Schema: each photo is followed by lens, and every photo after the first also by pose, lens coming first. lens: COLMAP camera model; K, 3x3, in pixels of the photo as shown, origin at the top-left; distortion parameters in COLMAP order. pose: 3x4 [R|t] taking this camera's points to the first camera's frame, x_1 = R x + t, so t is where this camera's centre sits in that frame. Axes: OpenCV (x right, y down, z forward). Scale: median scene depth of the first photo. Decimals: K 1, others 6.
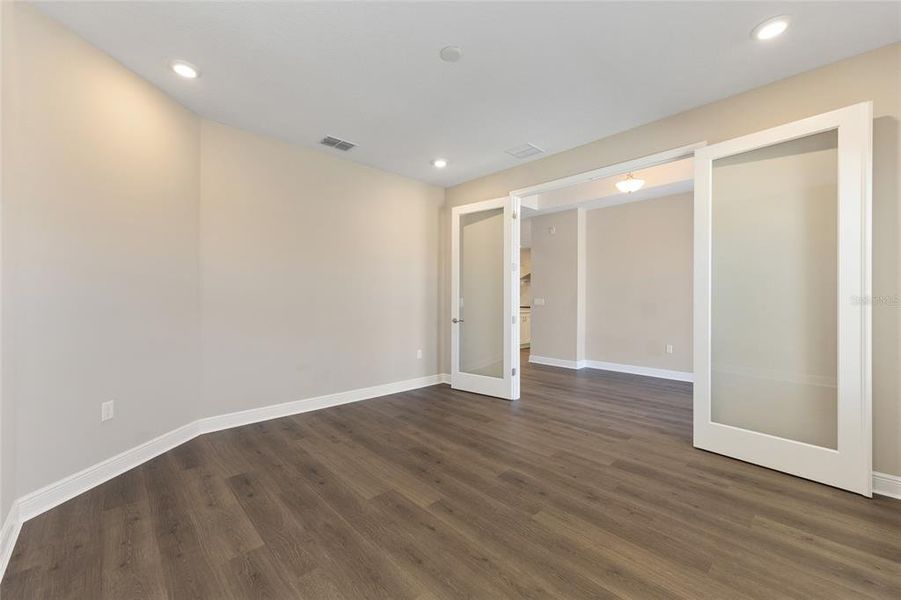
lens RADIAL K [[360.4, 0, 451.5], [0, 360.4, 296.3], [0, 0, 1]] dist [0.001791, 0.000353]
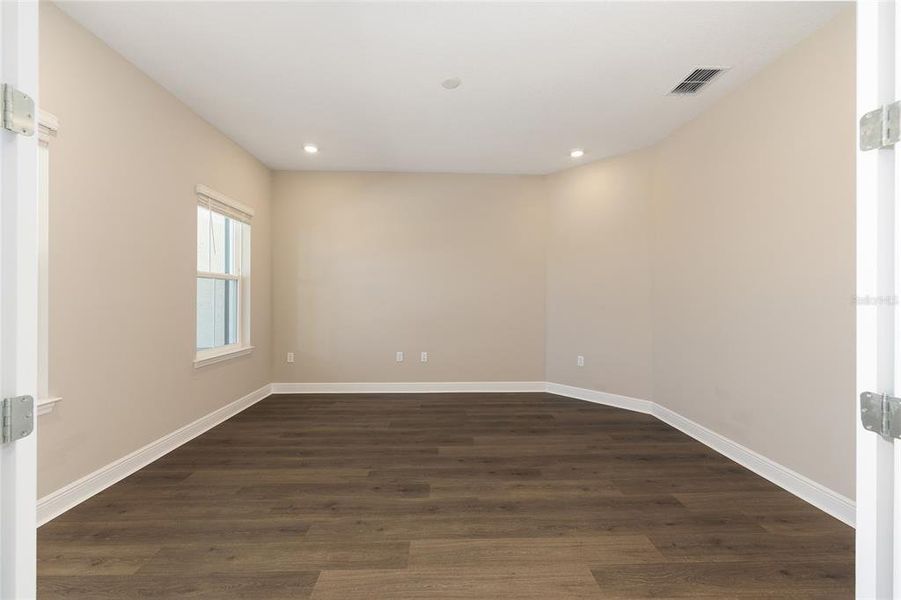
lens RADIAL K [[360.4, 0, 451.5], [0, 360.4, 296.3], [0, 0, 1]] dist [0.001791, 0.000353]
pose [[-0.669526, -0.006822, -0.742757, 0.773712], [-0.000112, 0.999959, -0.009083, 0.011648], [0.742788, -0.005998, -0.669499, 1.635653]]
